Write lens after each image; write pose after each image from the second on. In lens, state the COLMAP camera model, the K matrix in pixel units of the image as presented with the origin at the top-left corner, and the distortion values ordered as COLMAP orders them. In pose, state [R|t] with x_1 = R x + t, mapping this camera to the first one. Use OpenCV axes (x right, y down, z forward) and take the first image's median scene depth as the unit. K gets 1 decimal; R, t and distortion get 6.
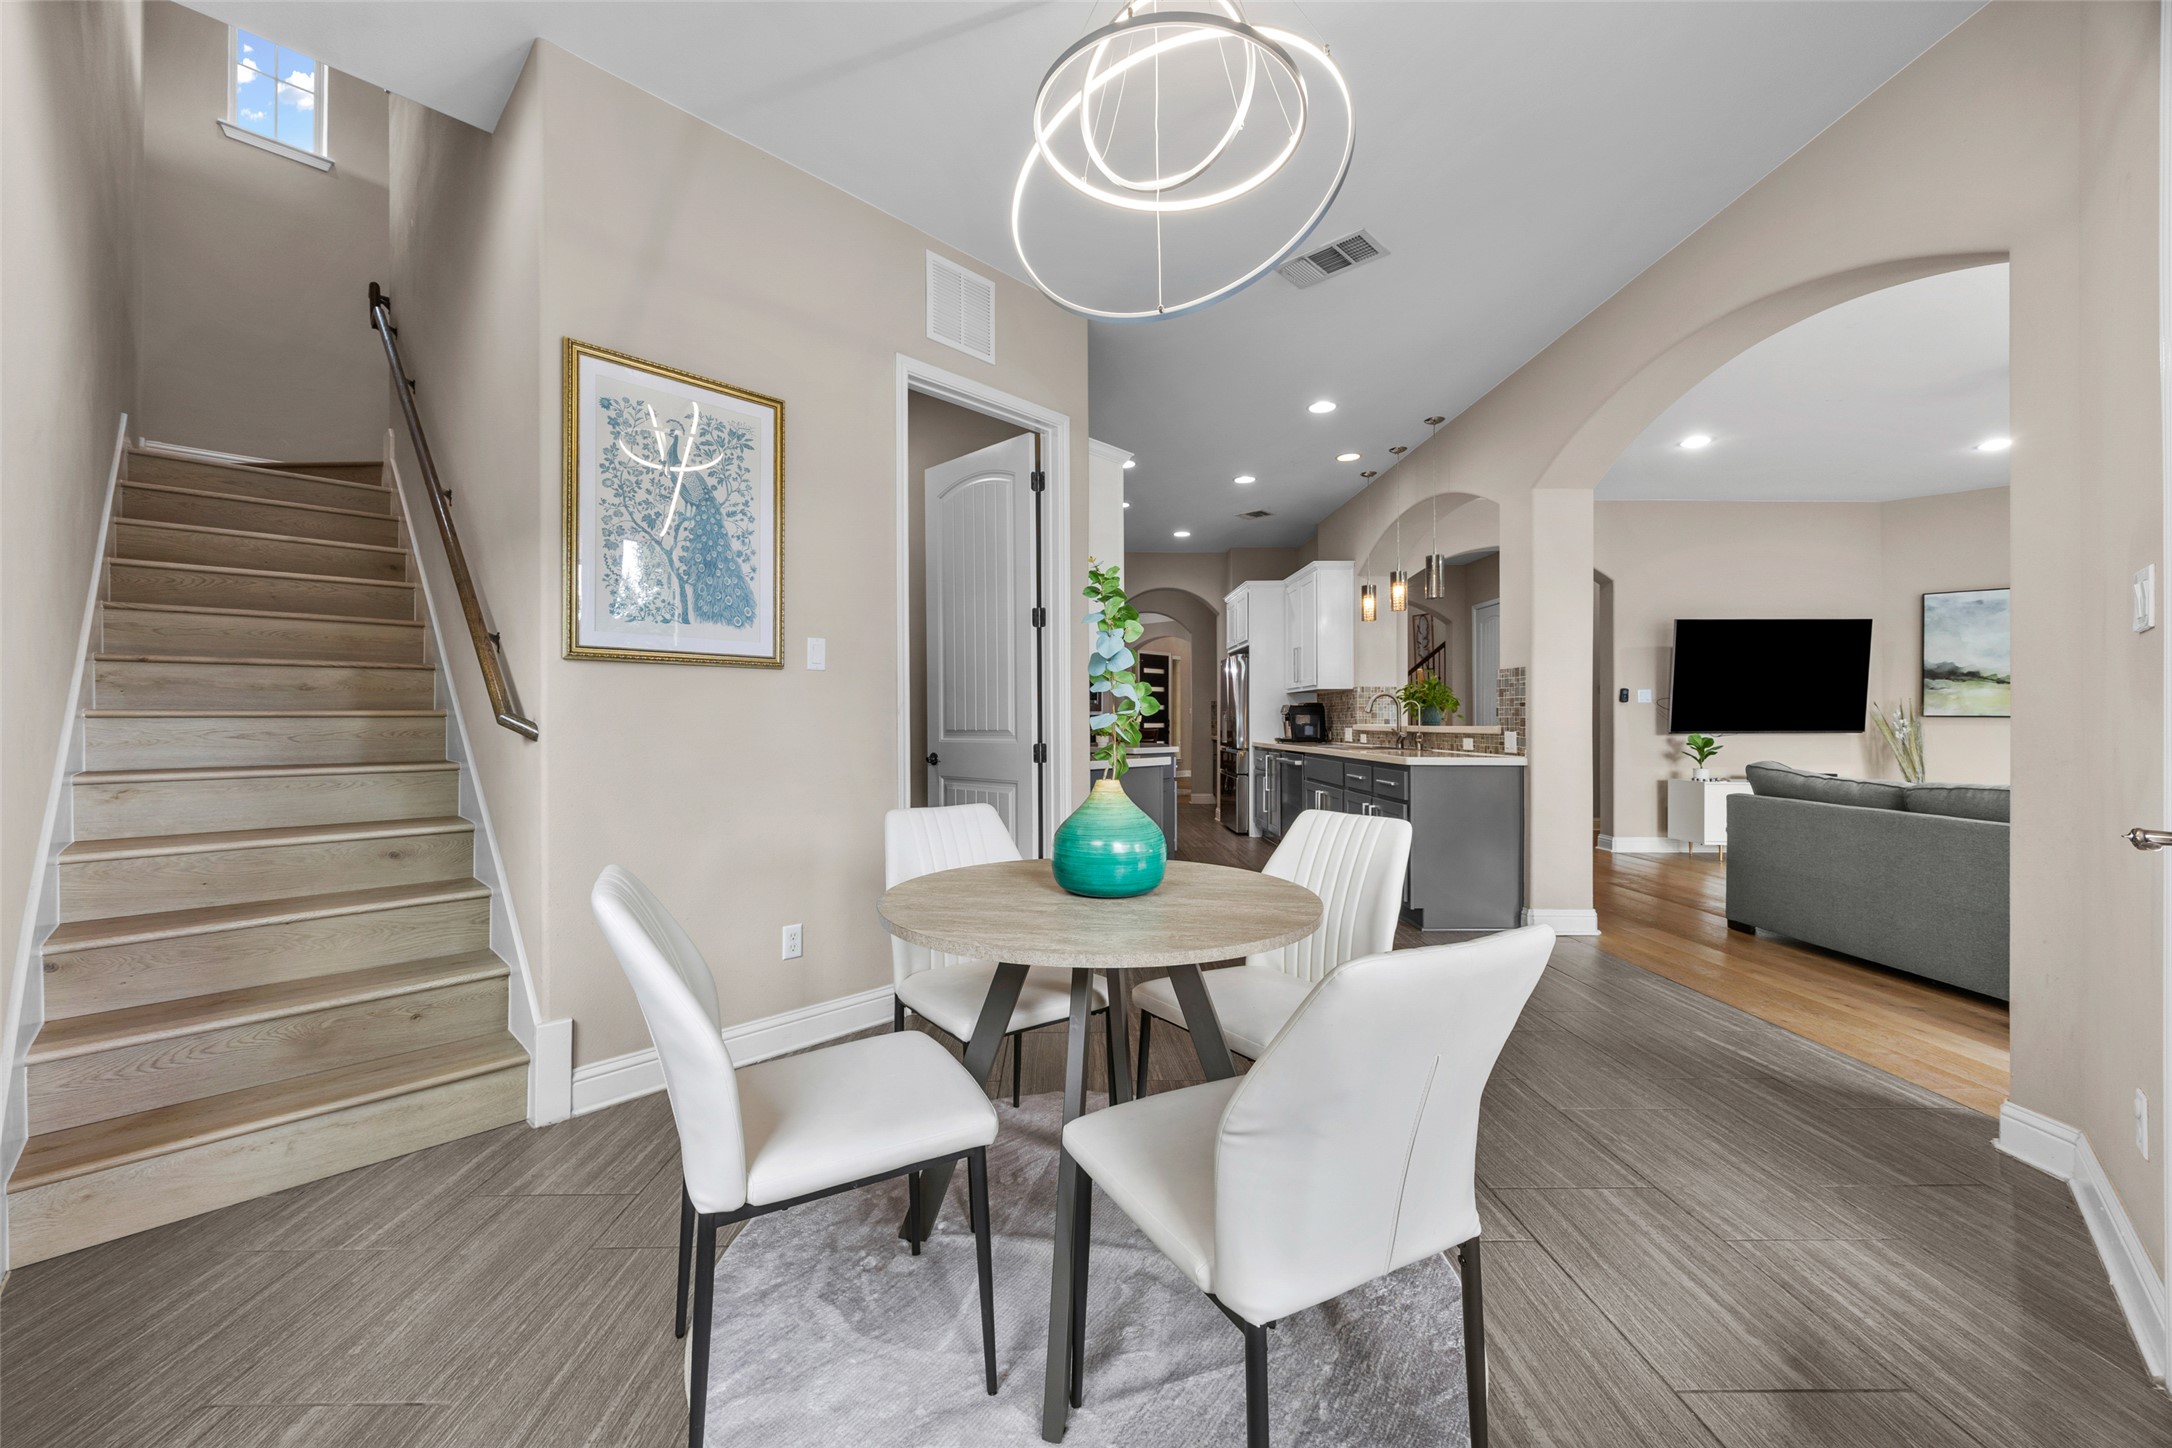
lens RADIAL K [[842.8, 0, 1084.7], [0, 842.8, 717.9], [0, 0, 1]] dist [0.000452, 0.000011]
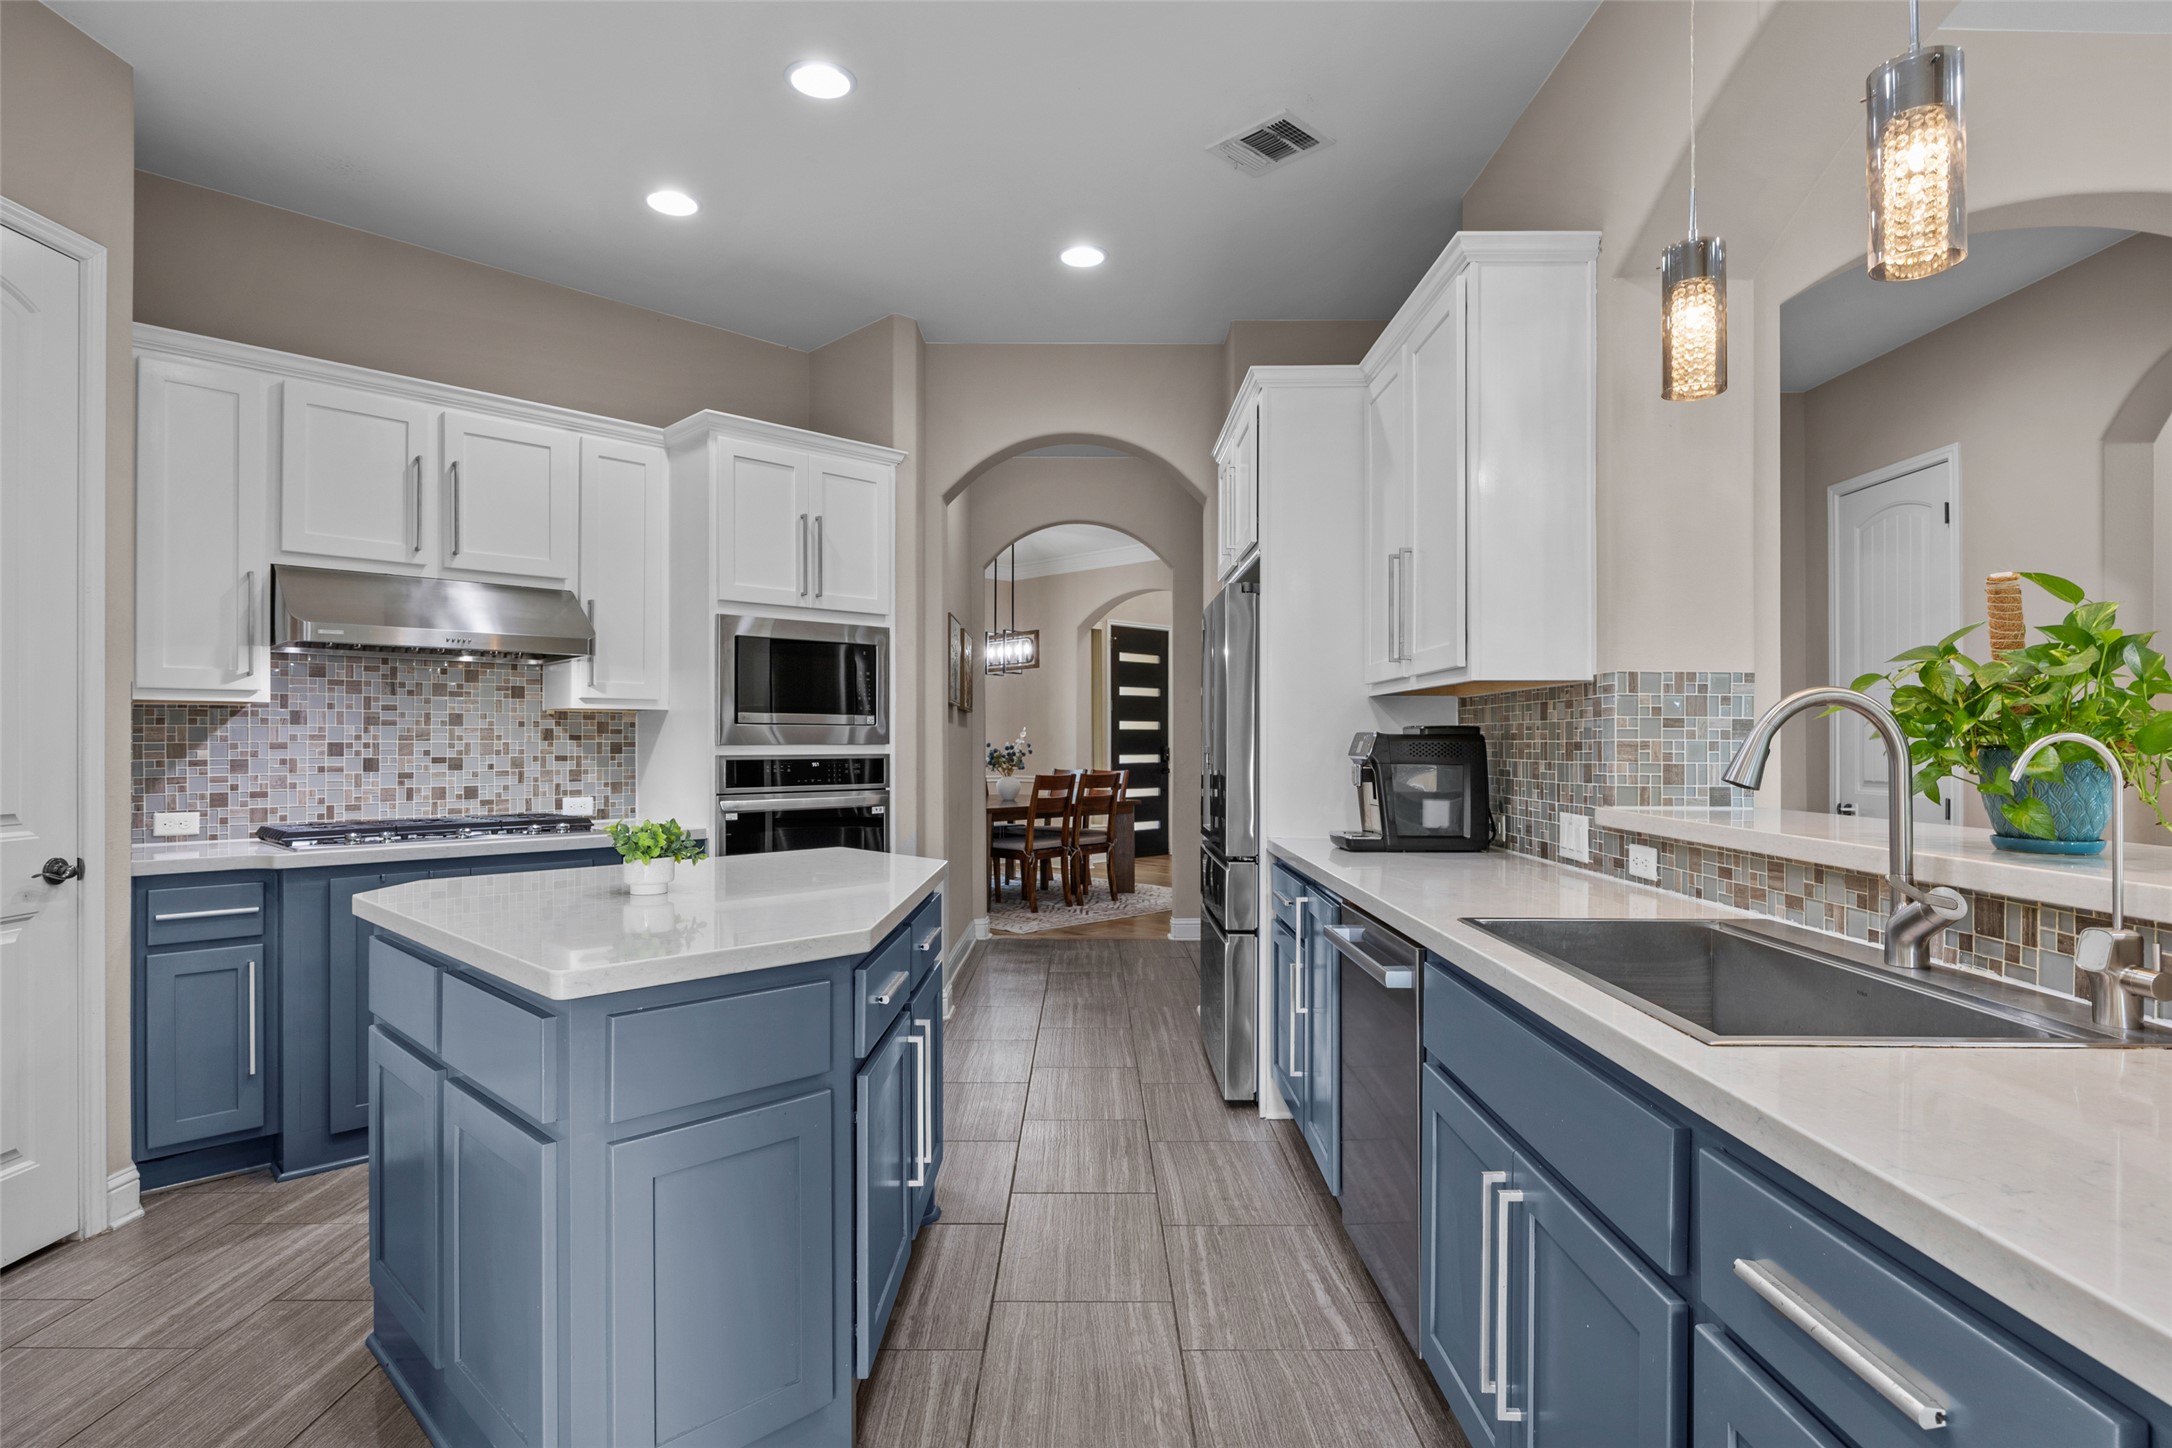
lens RADIAL K [[1177.1, 0, 1085.9], [0, 1177.1, 732.0], [0, 0, 1]] dist [-0.002814, -0.000099]
pose [[0.999790, 0.001621, -0.020416, 0.142835], [-0.001669, 0.999996, -0.002347, -0.014321], [0.020412, 0.002380, 0.999789, 0.553385]]
